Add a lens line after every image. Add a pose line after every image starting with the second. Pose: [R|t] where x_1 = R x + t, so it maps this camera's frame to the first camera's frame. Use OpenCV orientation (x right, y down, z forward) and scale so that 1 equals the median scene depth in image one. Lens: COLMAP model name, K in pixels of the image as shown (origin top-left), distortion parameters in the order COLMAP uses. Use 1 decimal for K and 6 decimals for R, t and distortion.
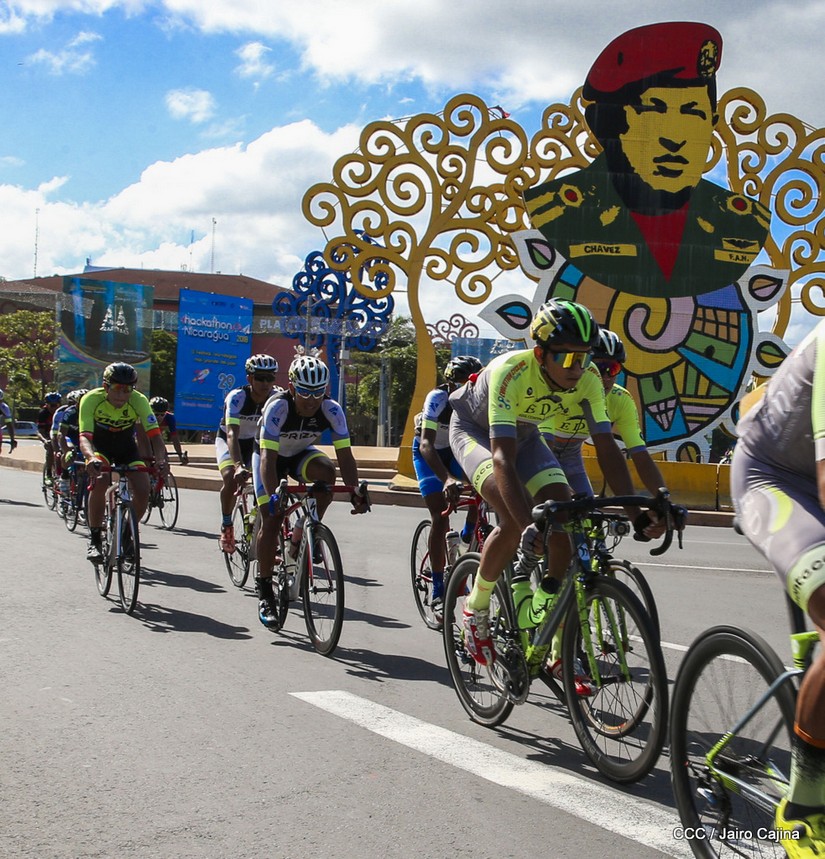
lens RADIAL K [[1399.6, 0, 597.6], [0, 1399.6, 513.4], [0, 0, 1]] dist [-0.101704, -0.050835]
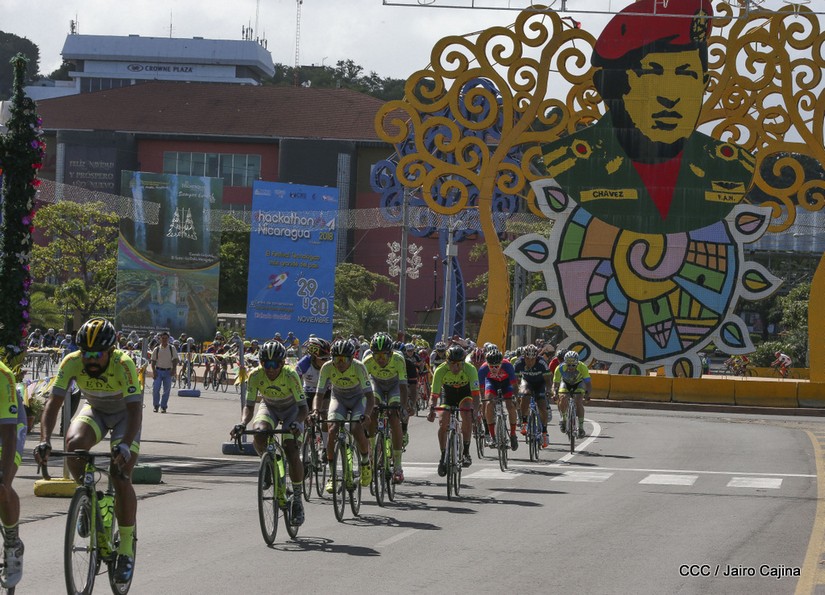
lens RADIAL K [[3539.4, 0, 461.0], [0, 3539.4, 297.2], [0, 0, 1]] dist [0.335467, 5.155402]
pose [[0.974194, -0.011547, -0.225418, 0.549898], [-0.003656, 0.997752, -0.066911, 0.096498], [0.225684, 0.066008, 0.971962, -1.906496]]
